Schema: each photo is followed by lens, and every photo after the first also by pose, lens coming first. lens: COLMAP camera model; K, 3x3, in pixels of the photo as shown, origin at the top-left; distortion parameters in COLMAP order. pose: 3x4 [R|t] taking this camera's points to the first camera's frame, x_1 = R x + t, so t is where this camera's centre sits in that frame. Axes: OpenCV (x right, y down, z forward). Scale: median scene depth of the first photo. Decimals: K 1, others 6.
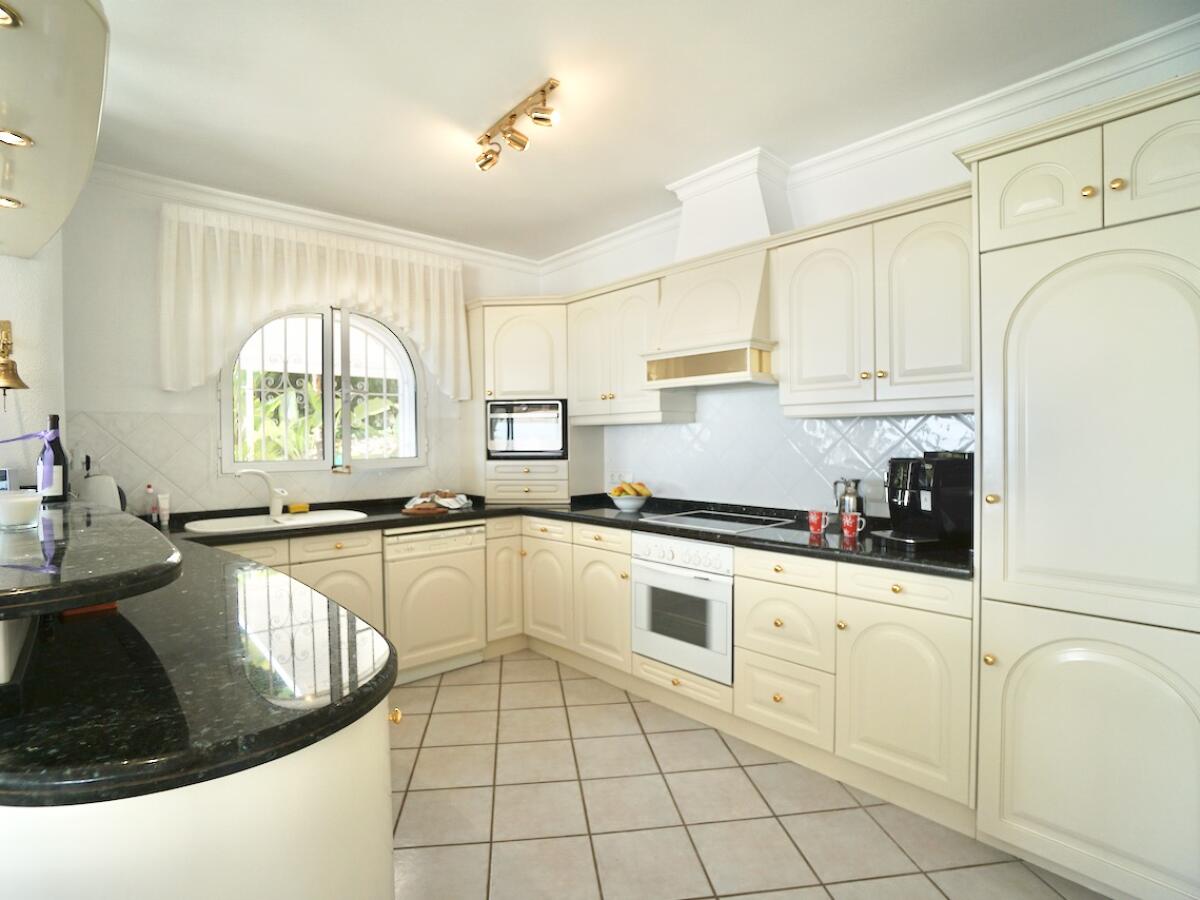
lens RADIAL K [[614.4, 0, 596.8], [0, 614.4, 449.5], [0, 0, 1]] dist [-0.035175, 0.002639]
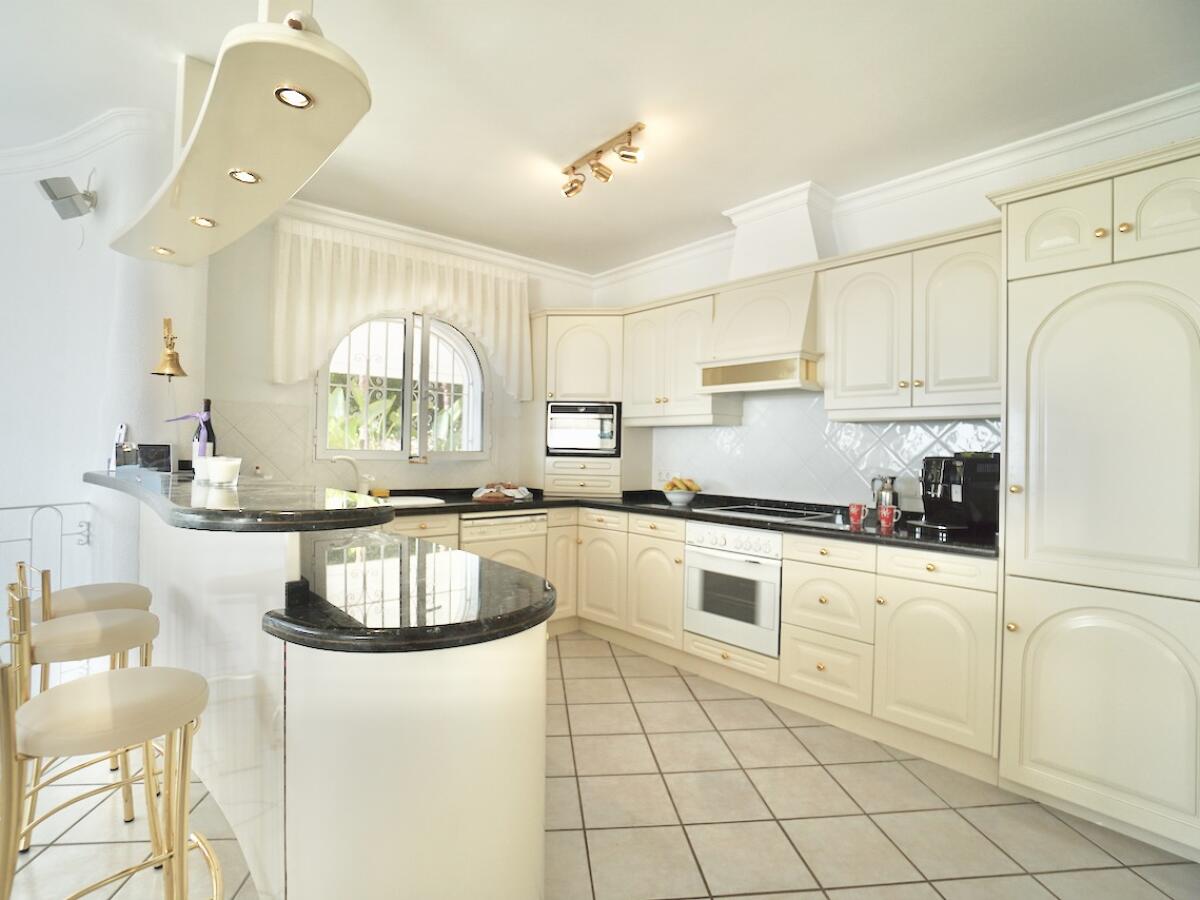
lens RADIAL K [[614.4, 0, 601.0], [0, 614.4, 447.7], [0, 0, 1]] dist [-0.035175, 0.002639]
pose [[0.999508, 0.026044, -0.017460, -0.090062], [-0.026384, 0.999462, -0.019501, 0.030281], [0.016943, 0.019952, 0.999657, -0.127491]]
